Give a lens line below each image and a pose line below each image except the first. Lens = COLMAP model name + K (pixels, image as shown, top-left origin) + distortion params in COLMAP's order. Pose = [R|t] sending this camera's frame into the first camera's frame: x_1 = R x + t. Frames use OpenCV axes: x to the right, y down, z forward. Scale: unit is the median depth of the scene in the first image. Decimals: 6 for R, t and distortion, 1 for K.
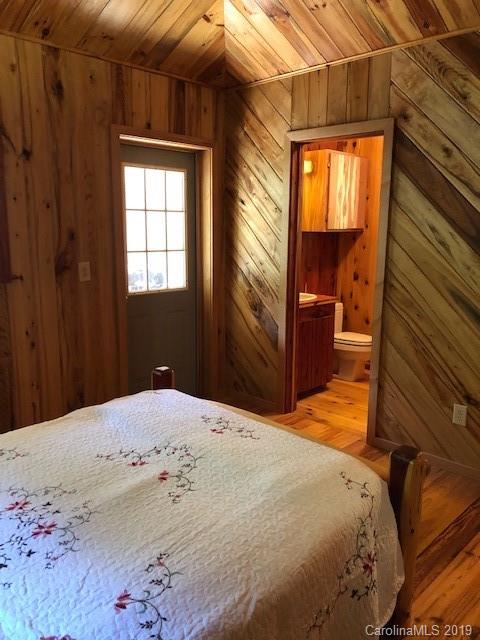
lens RADIAL K [[521.4, 0, 238.0], [0, 521.4, 322.9], [0, 0, 1]] dist [0.031740, -0.022567]
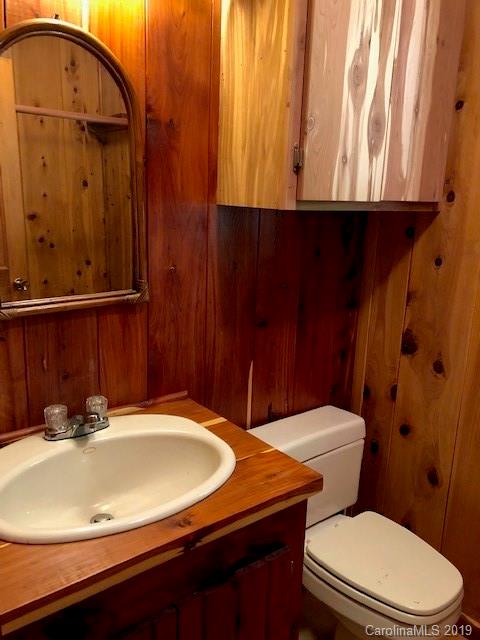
lens RADIAL K [[521.4, 0, 243.5], [0, 521.4, 319.6], [0, 0, 1]] dist [0.031740, -0.022567]
pose [[0.991883, 0.053600, -0.115300, 0.160458], [-0.049199, 0.997960, 0.040687, -0.115817], [0.117246, -0.034684, 0.992497, 0.661492]]
